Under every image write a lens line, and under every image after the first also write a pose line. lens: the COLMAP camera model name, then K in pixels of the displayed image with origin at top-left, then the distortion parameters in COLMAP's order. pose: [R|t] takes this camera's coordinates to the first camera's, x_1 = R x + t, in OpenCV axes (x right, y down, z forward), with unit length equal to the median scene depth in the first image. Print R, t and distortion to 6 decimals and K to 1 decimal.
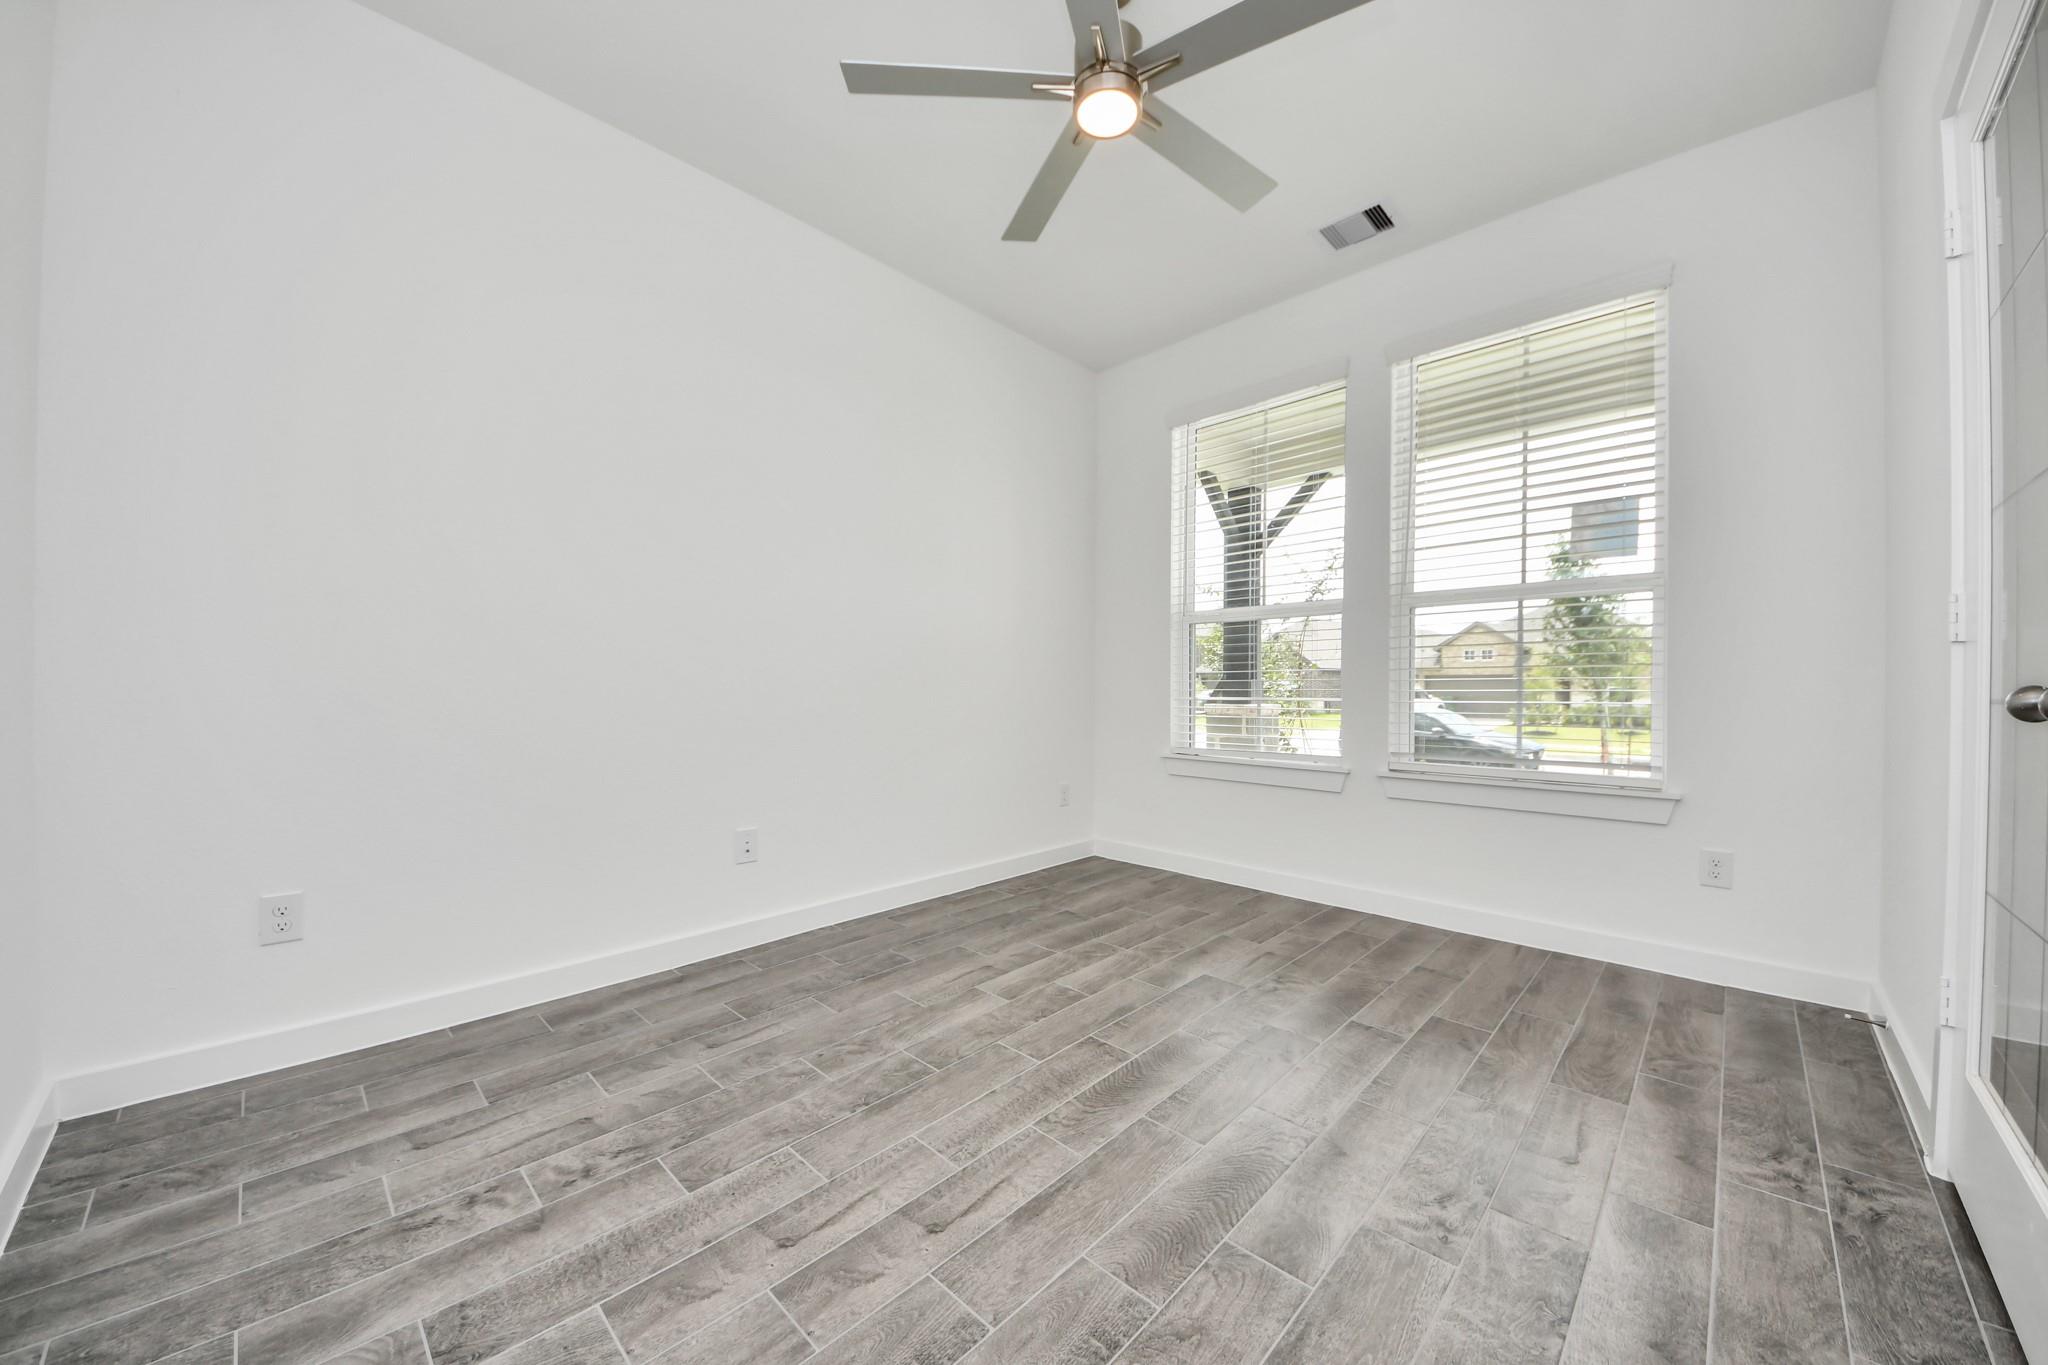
lens RADIAL K [[753.8, 0, 1016.3], [0, 753.8, 690.1], [0, 0, 1]] dist [0.017378, -0.001763]
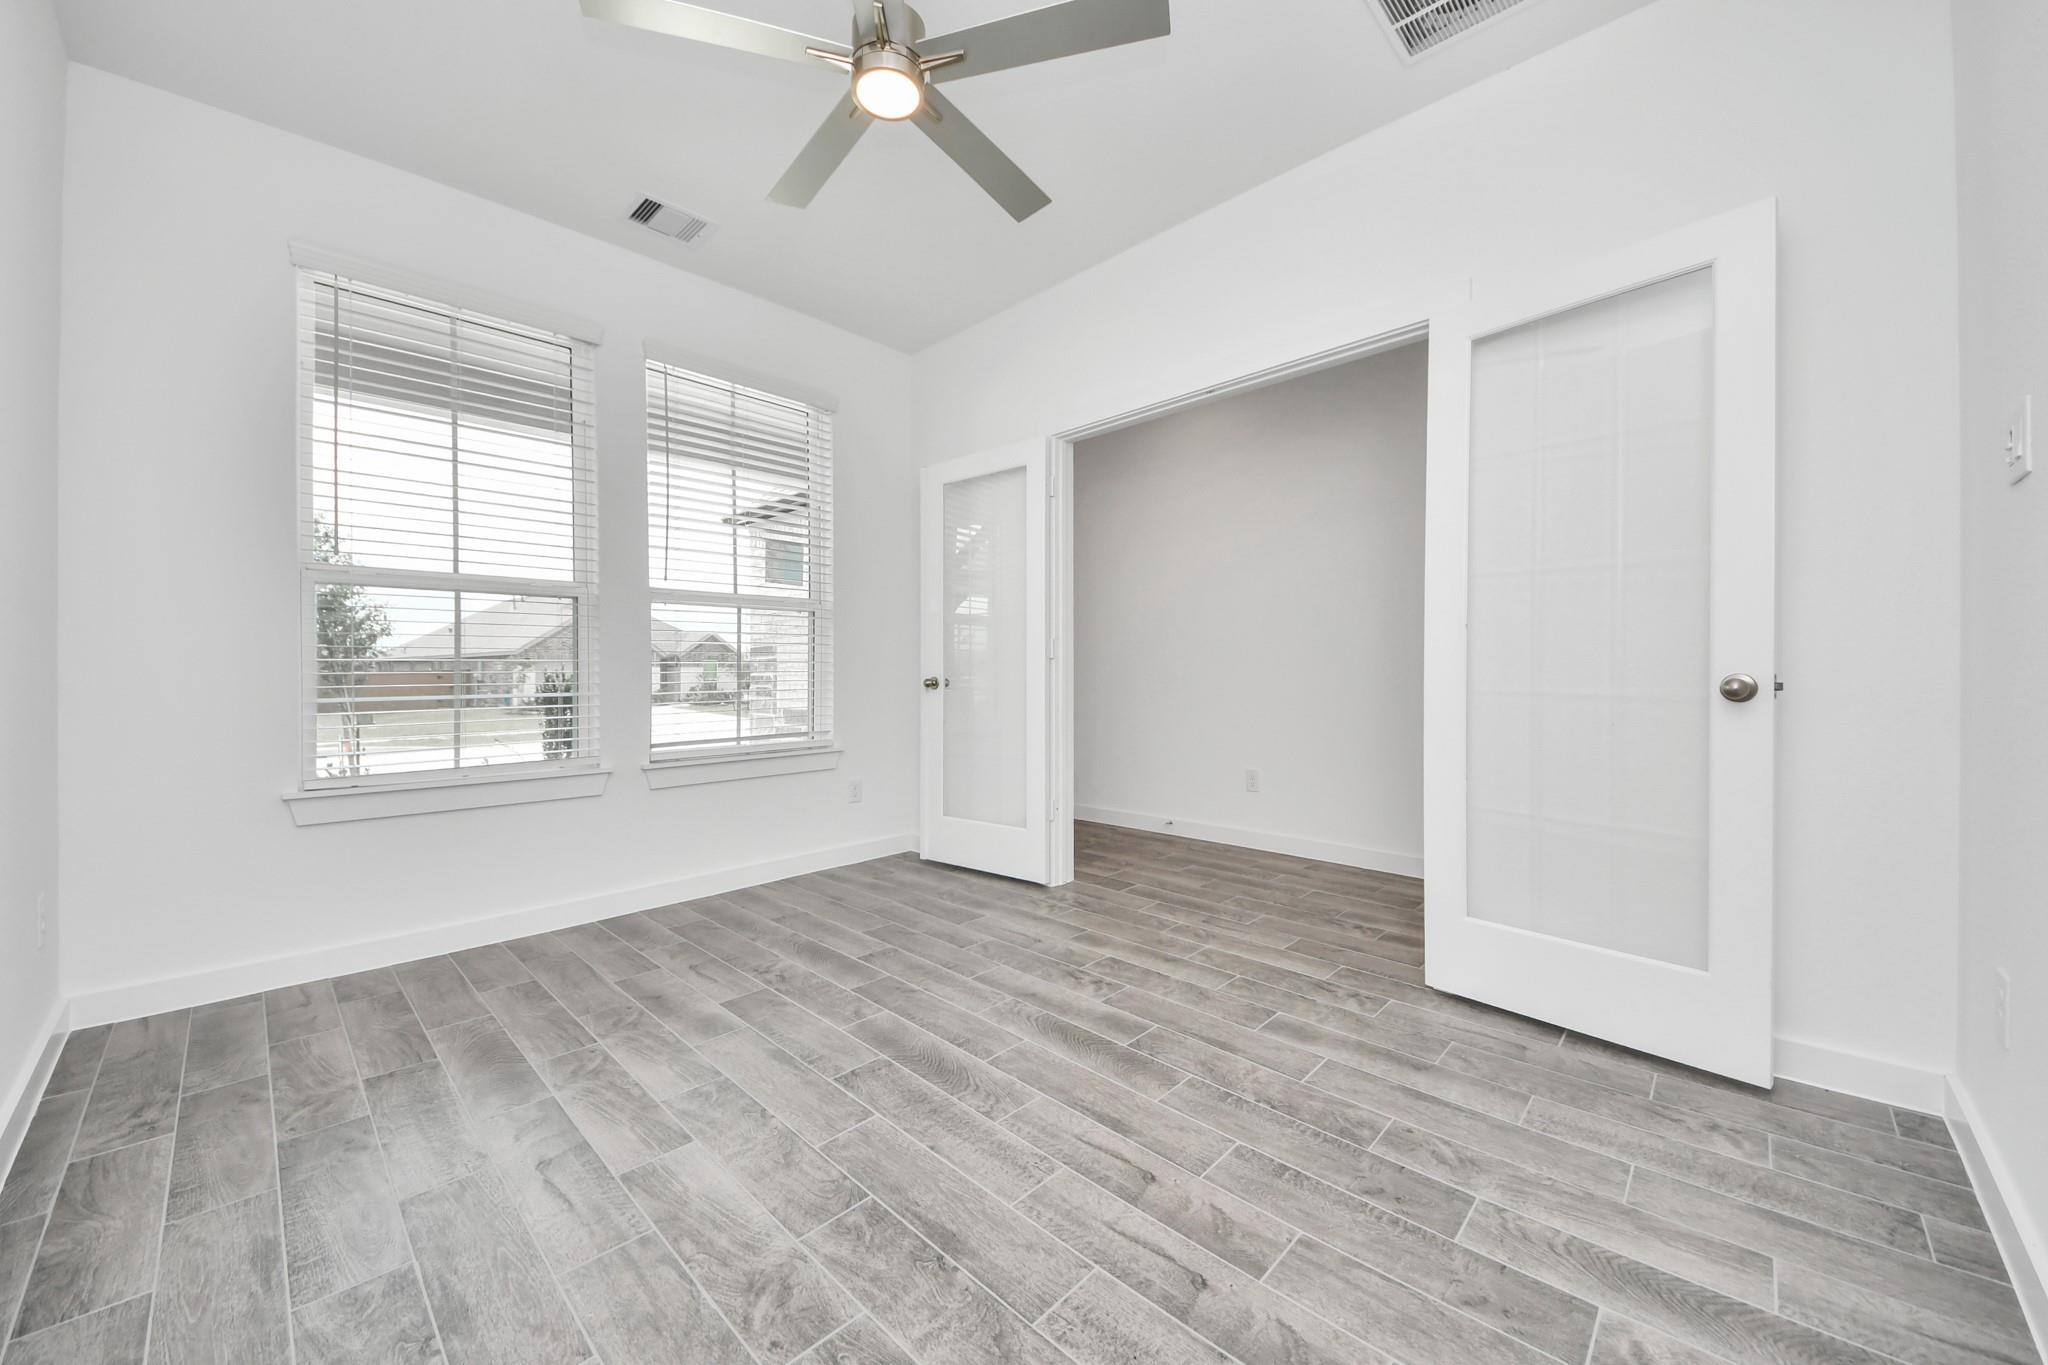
lens RADIAL K [[753.8, 0, 1026.5], [0, 753.8, 671.8], [0, 0, 1]] dist [0.017378, -0.001763]
pose [[-0.012876, -0.002314, 0.999914, -0.679106], [0.011164, 0.999935, 0.002457, -0.015515], [-0.999855, 0.011195, -0.012849, 0.669147]]
